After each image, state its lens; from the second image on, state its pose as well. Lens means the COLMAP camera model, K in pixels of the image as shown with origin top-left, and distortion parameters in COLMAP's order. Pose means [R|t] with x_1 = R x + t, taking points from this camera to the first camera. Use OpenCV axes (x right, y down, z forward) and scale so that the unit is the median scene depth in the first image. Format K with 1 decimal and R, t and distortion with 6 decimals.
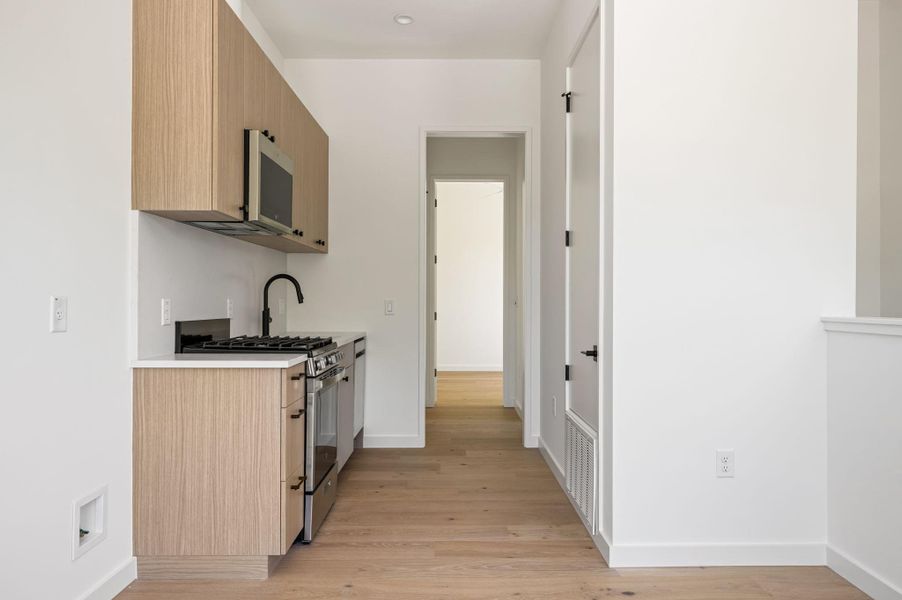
lens RADIAL K [[584.4, 0, 451.0], [0, 584.4, 300.0], [0, 0, 1]] dist [0.002264, 0.000690]
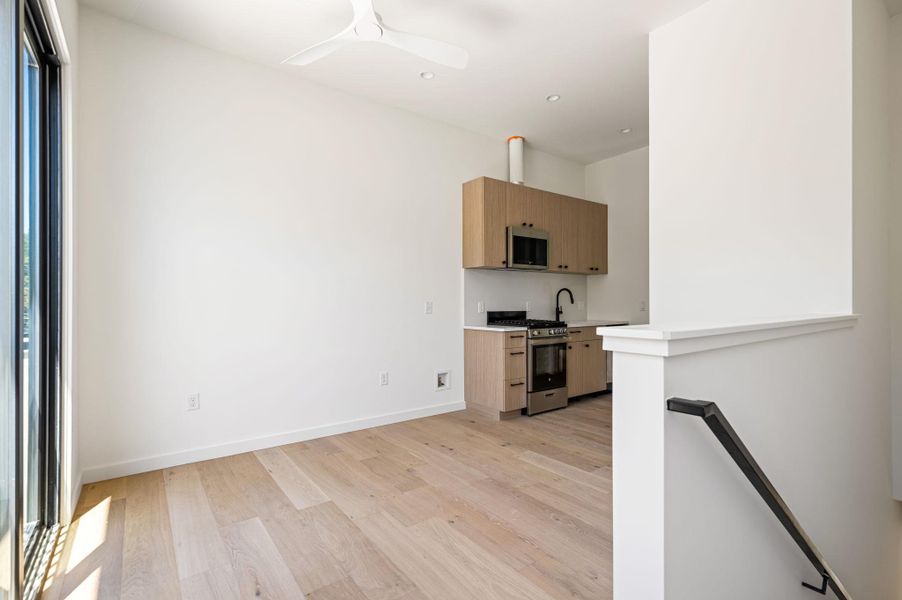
lens RADIAL K [[417.0, 0, 452.5], [0, 417.0, 303.0], [0, 0, 1]] dist [-0.000362, -0.000054]
pose [[0.599538, -0.003368, -0.800339, 0.814953], [0.006888, 0.999976, 0.000952, -0.000588], [0.800317, -0.006084, 0.599547, -0.137203]]
